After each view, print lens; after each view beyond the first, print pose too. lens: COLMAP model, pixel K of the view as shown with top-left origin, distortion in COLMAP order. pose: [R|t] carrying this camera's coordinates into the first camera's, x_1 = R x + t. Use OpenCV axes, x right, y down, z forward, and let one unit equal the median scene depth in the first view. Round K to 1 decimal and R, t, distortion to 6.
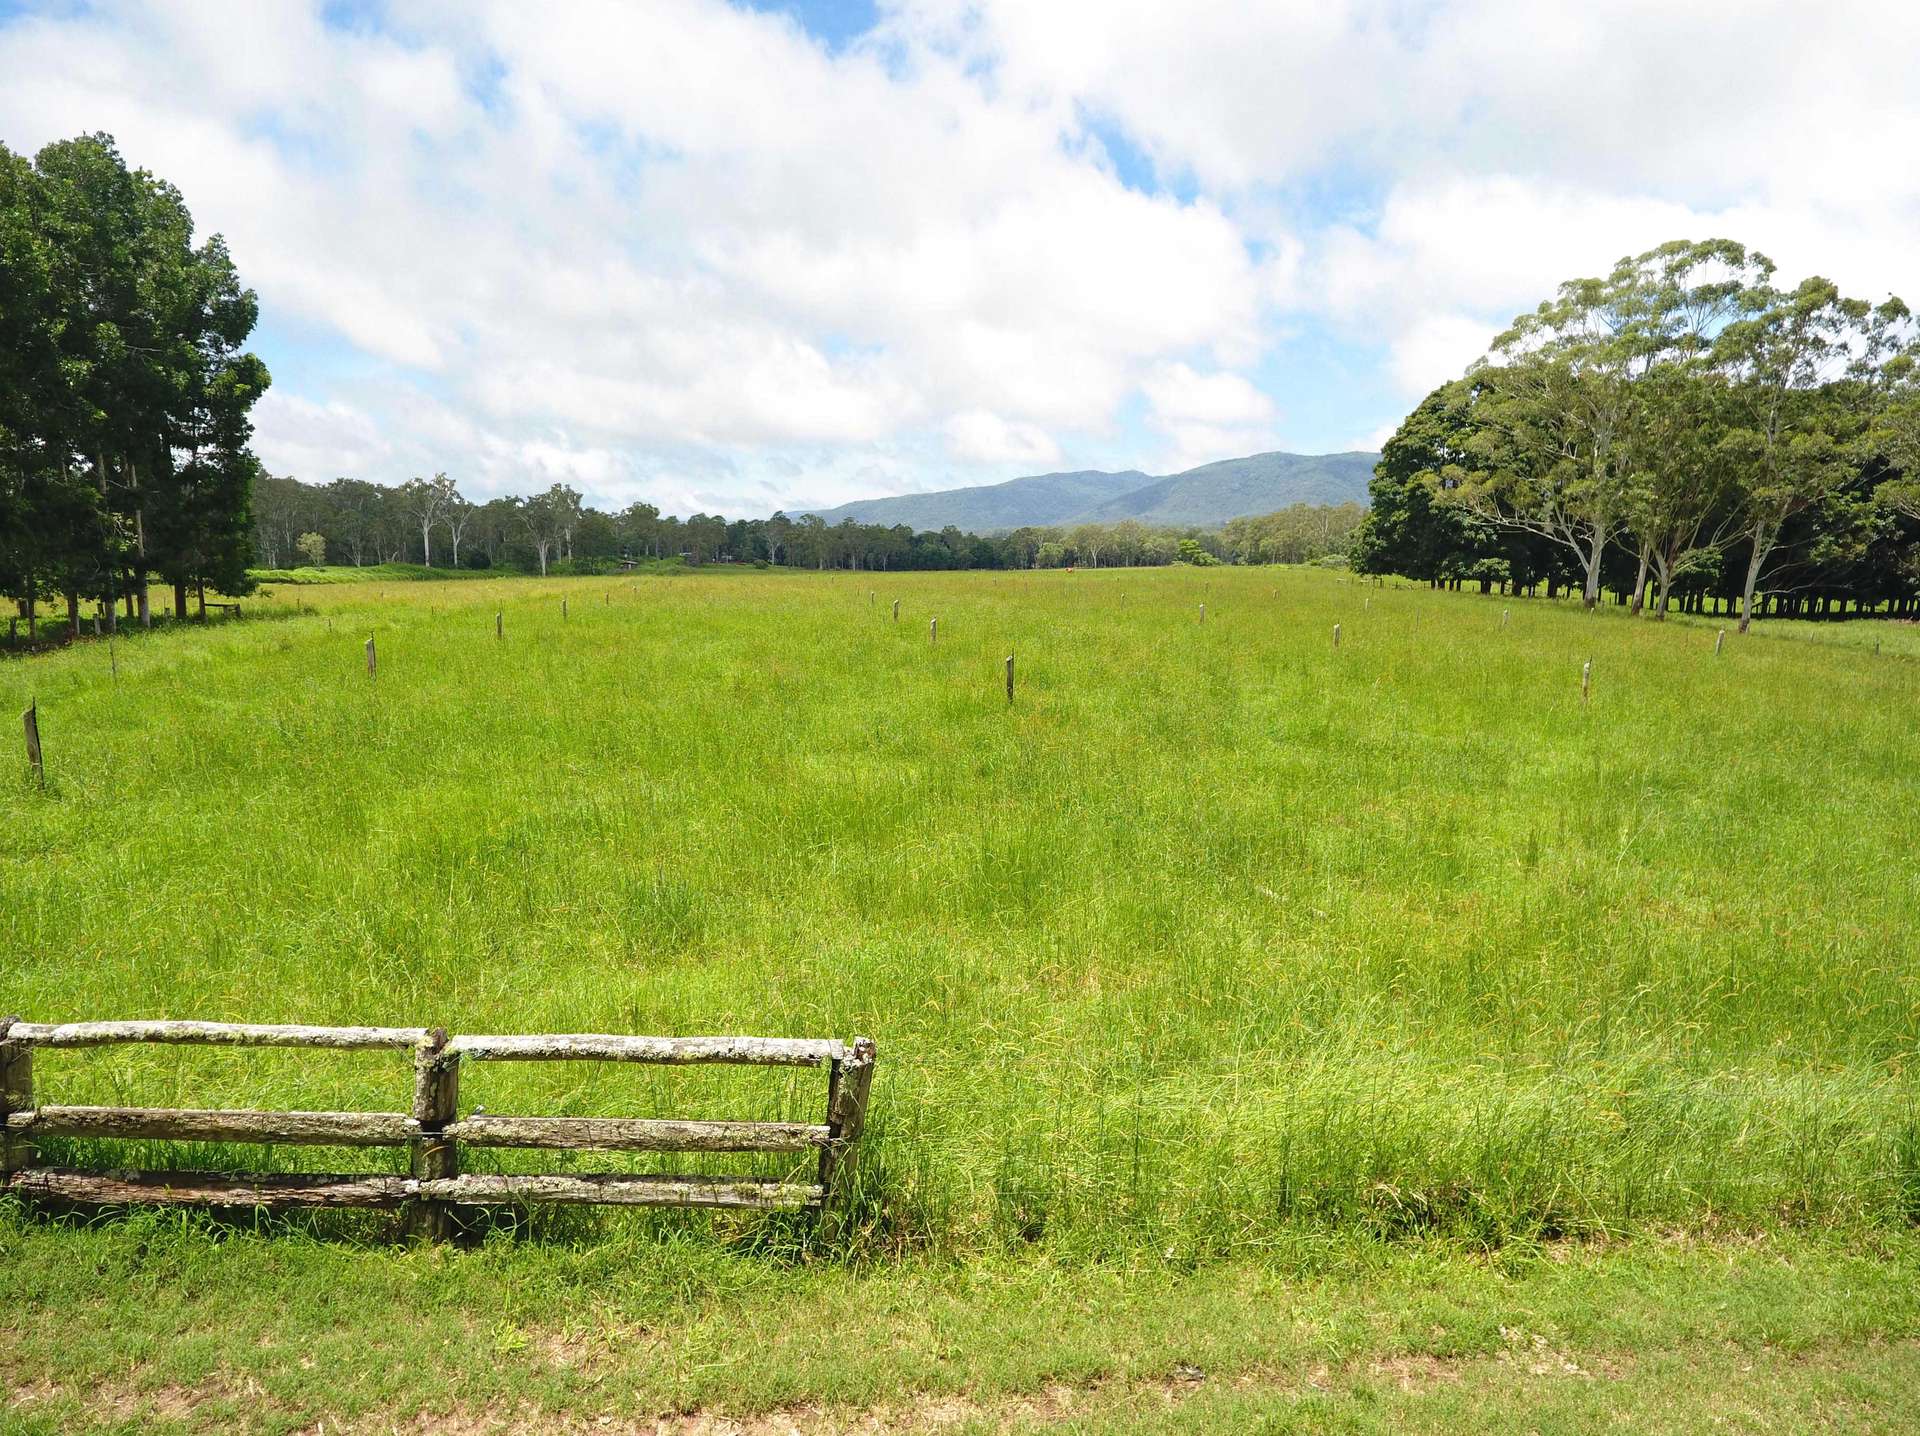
lens RADIAL K [[1143.5, 0, 952.4], [0, 1143.5, 718.2], [0, 0, 1]] dist [0.001811, -0.001913]
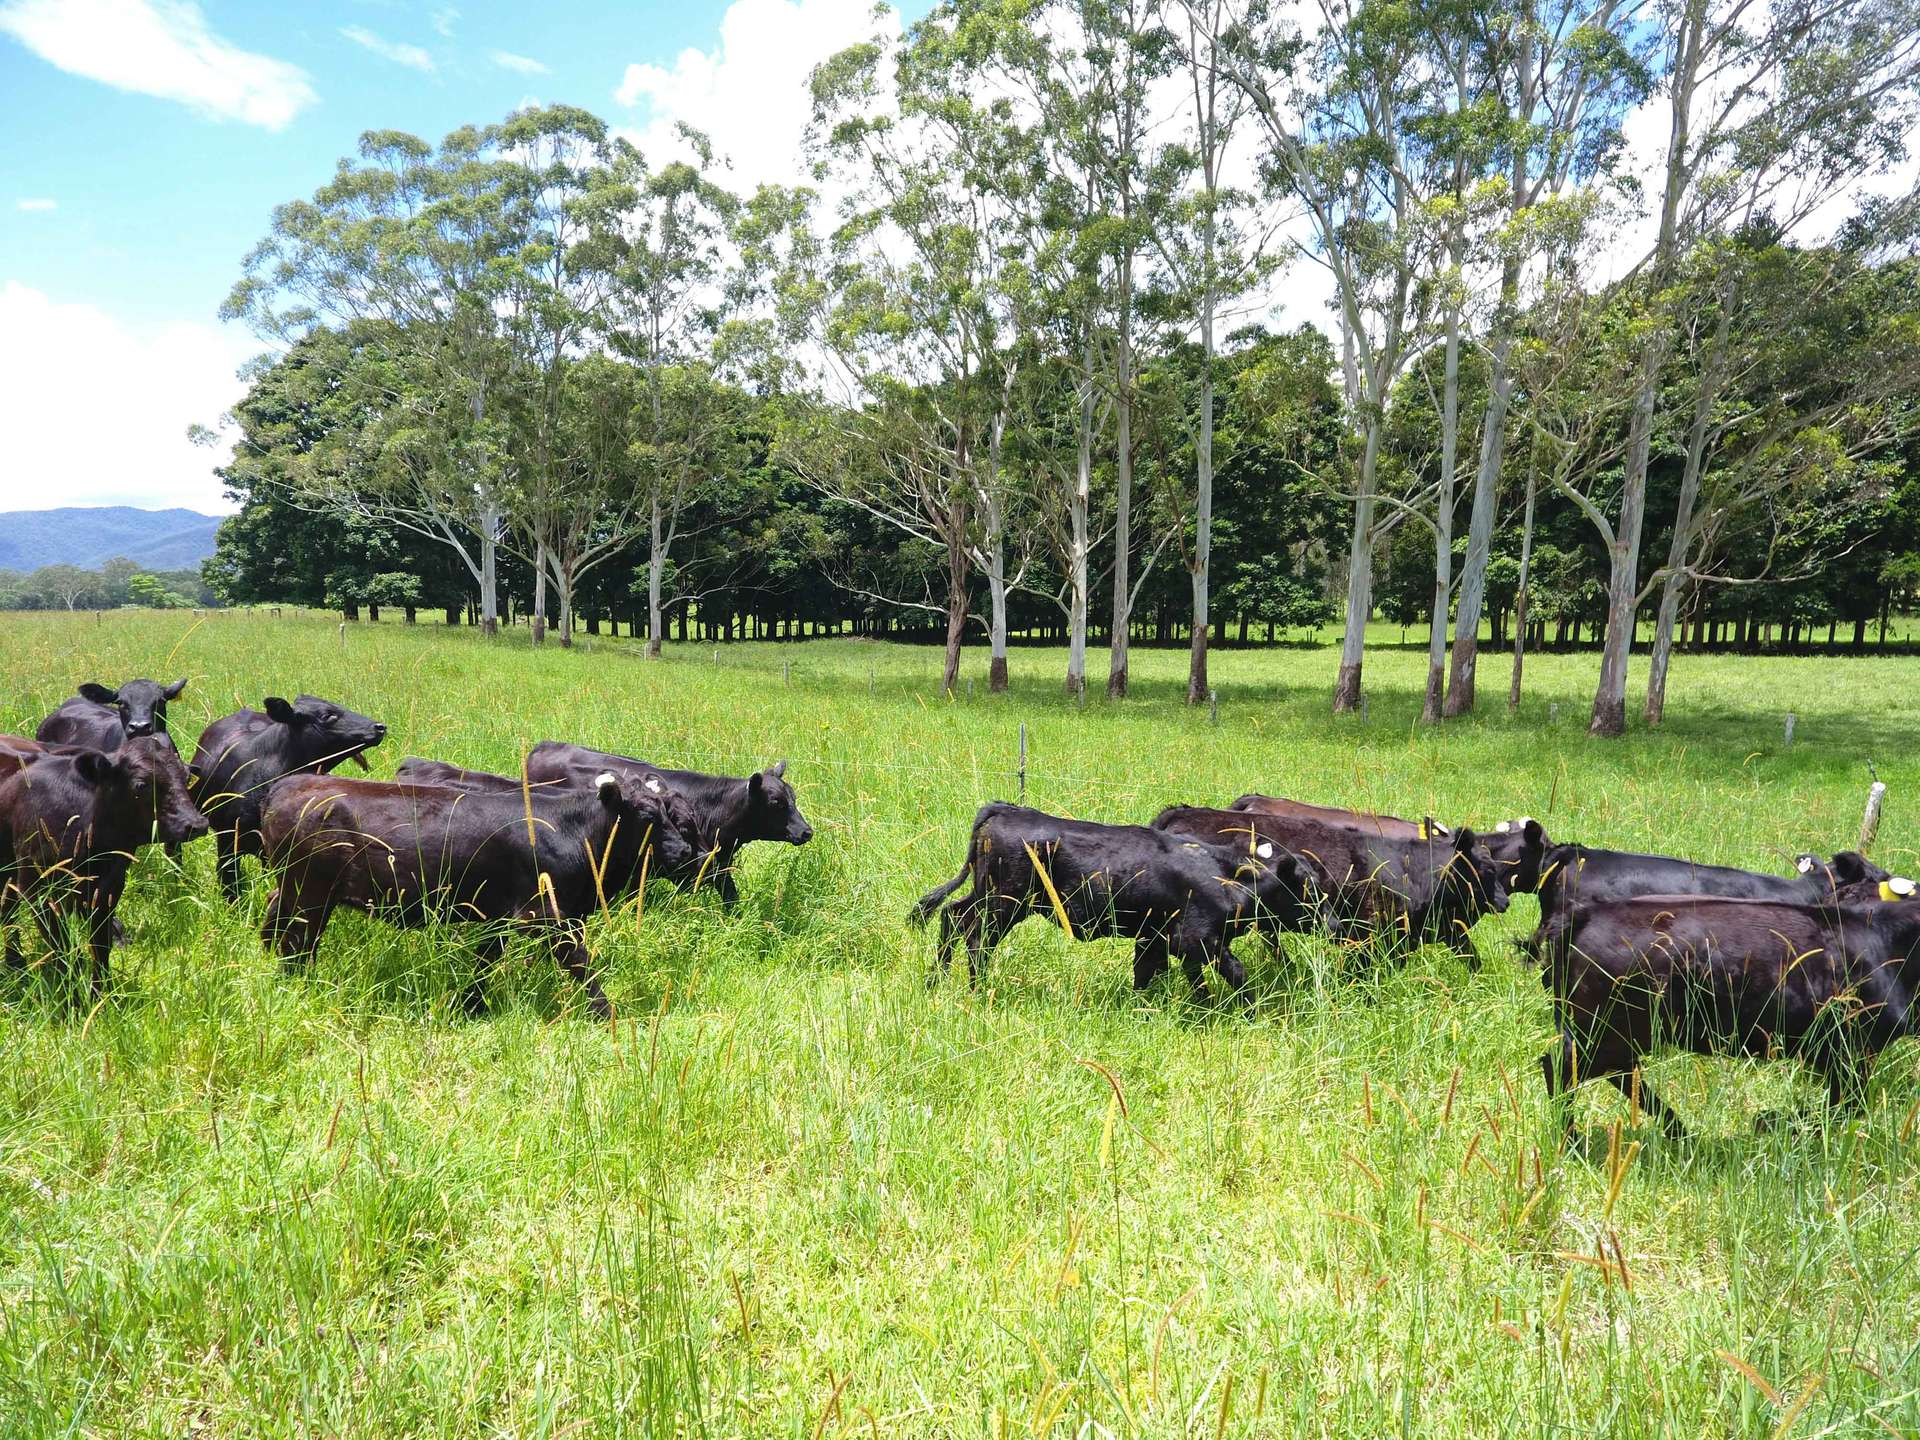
lens RADIAL K [[1143.5, 0, 962.8], [0, 1143.5, 726.6], [0, 0, 1]] dist [0.001811, -0.001913]
pose [[0.733694, -0.087927, 0.673767, 0.243677], [0.109954, 0.993887, 0.009969, -0.013184], [-0.670524, 0.066769, 0.738877, 0.244807]]
